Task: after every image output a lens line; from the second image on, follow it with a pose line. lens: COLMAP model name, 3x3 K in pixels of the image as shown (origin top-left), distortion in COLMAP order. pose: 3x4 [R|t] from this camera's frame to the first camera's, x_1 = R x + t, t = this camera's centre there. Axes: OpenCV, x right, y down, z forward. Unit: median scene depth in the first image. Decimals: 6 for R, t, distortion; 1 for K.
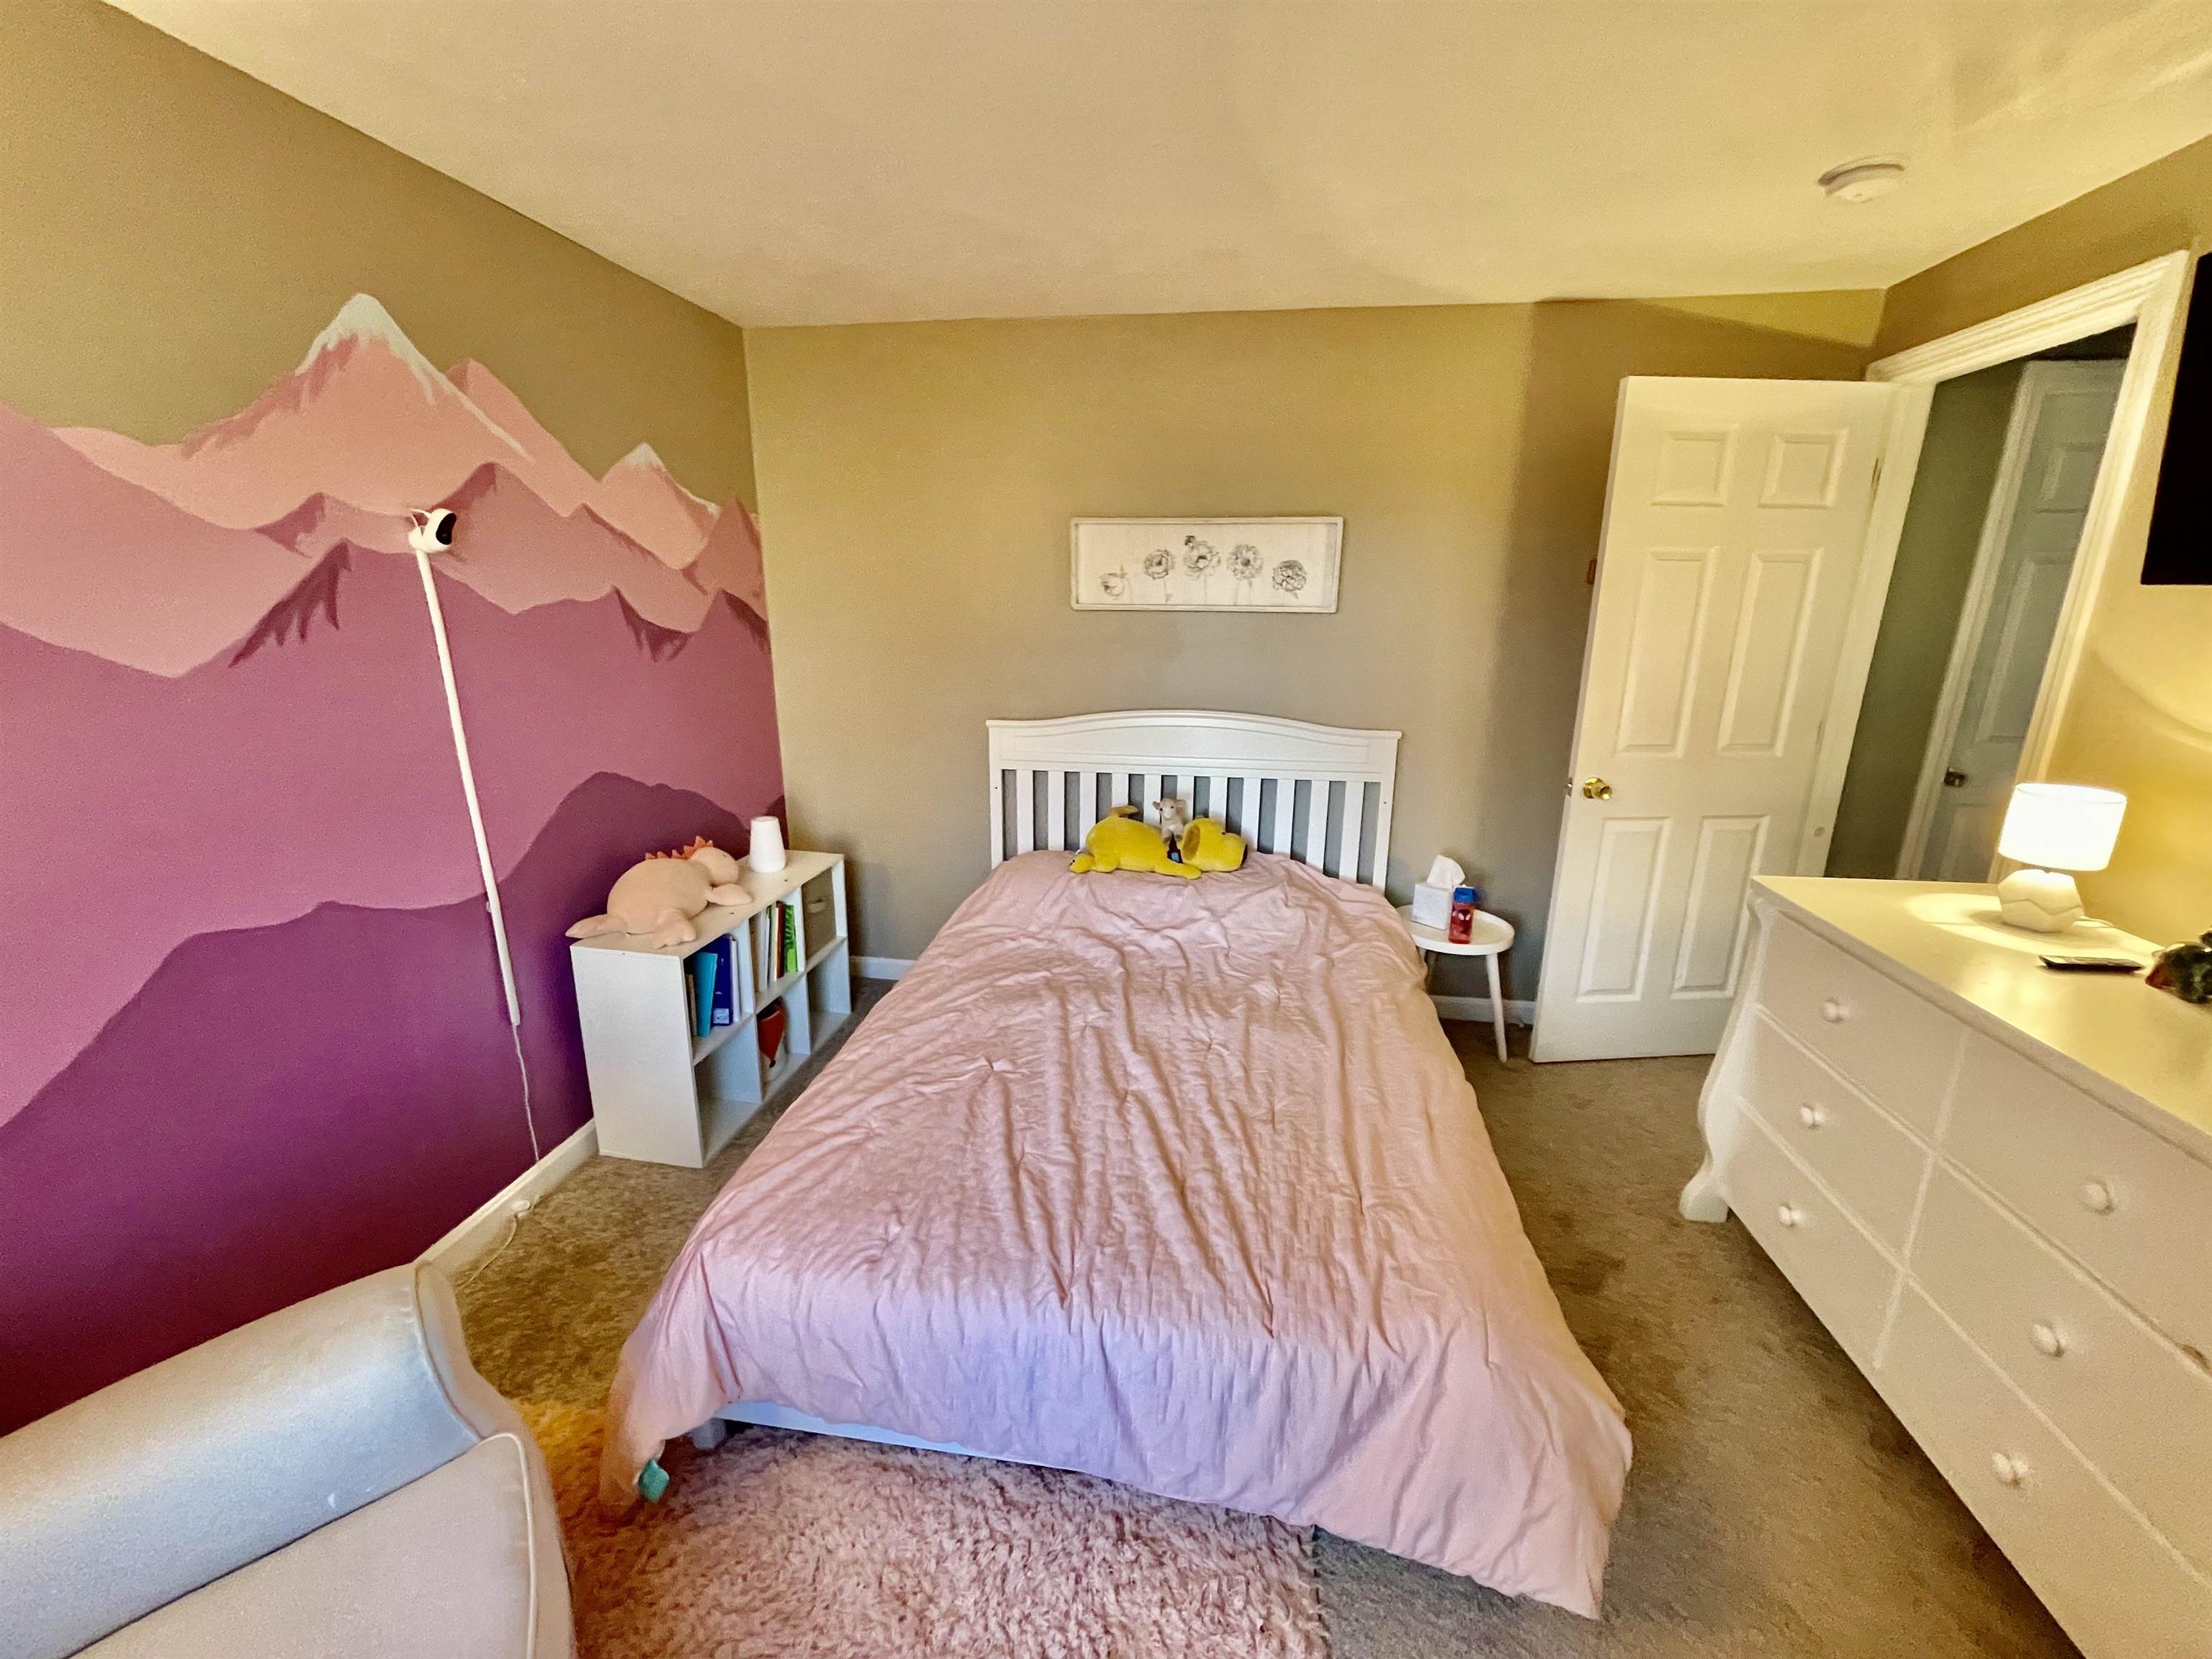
lens RADIAL K [[902.3, 0, 1111.5], [0, 902.3, 822.5], [0, 0, 1]] dist [-0.002664, 0.000614]
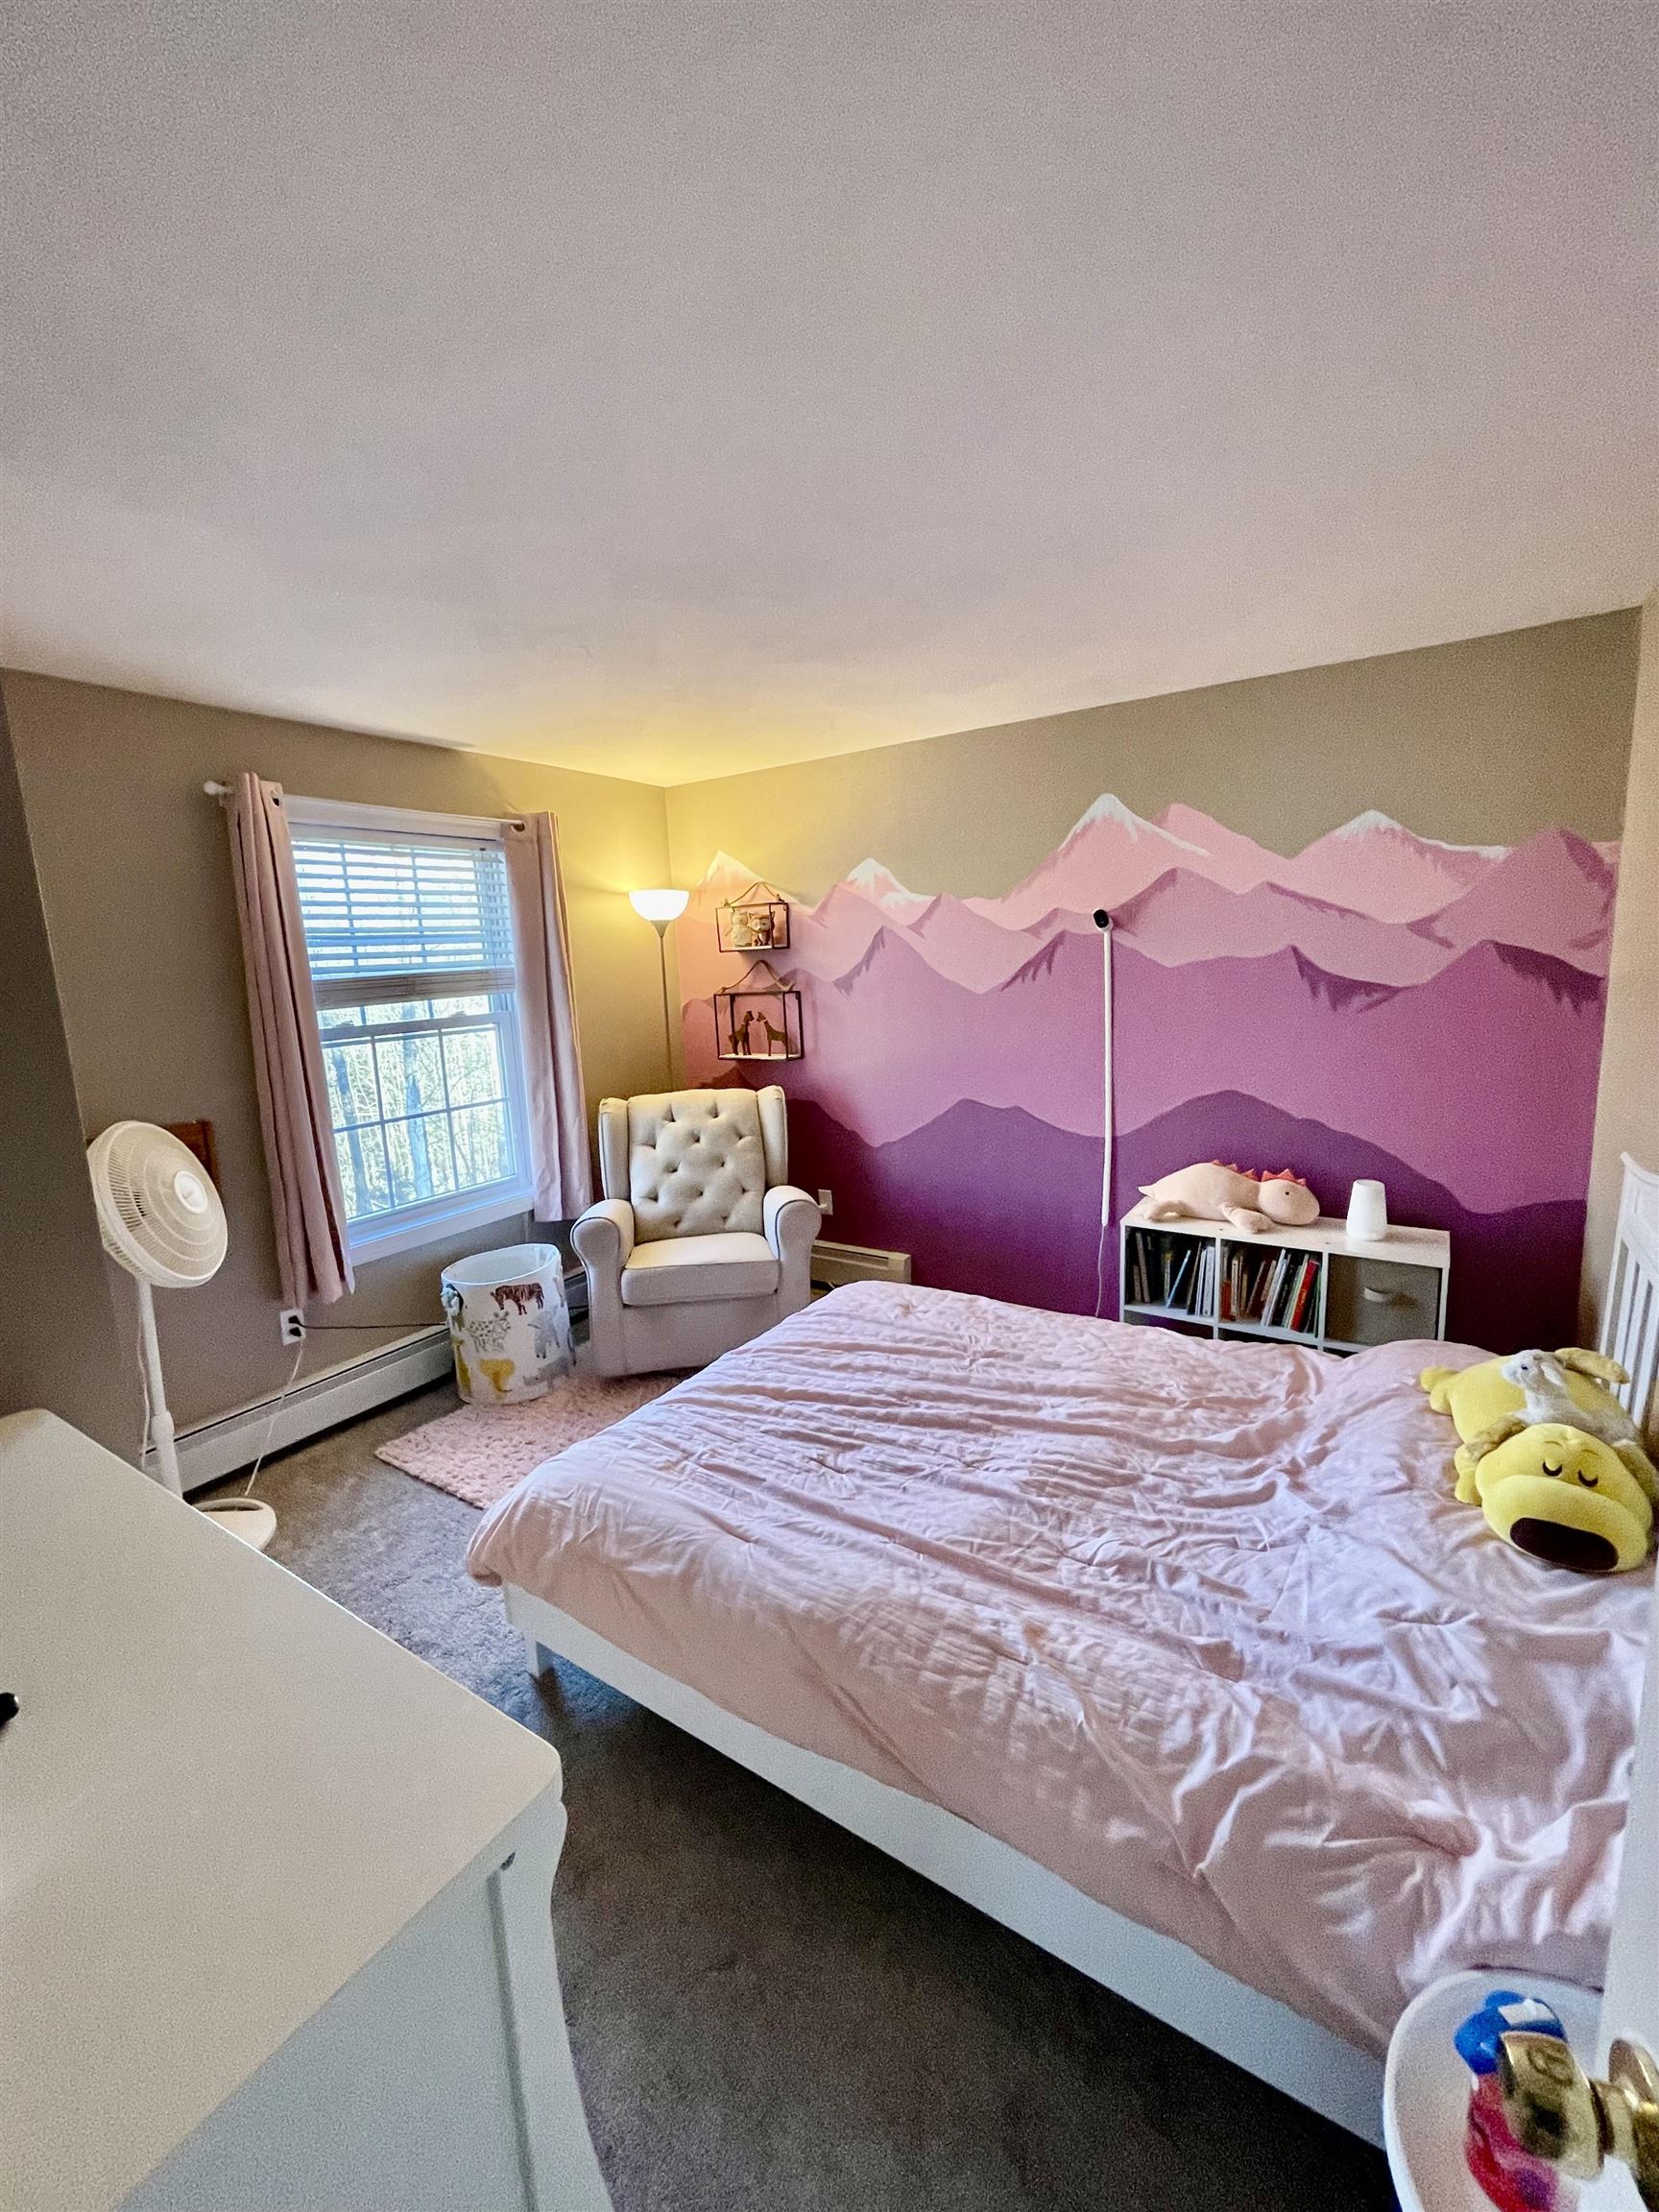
lens RADIAL K [[902.3, 0, 837.5], [0, 902.3, 1102.9], [0, 0, 1]] dist [-0.002664, 0.000614]
pose [[-0.411516, 0.170565, -0.895300, 0.791114], [-0.185635, 0.946054, 0.265560, -0.268973], [0.892297, 0.275482, -0.357653, 0.946853]]
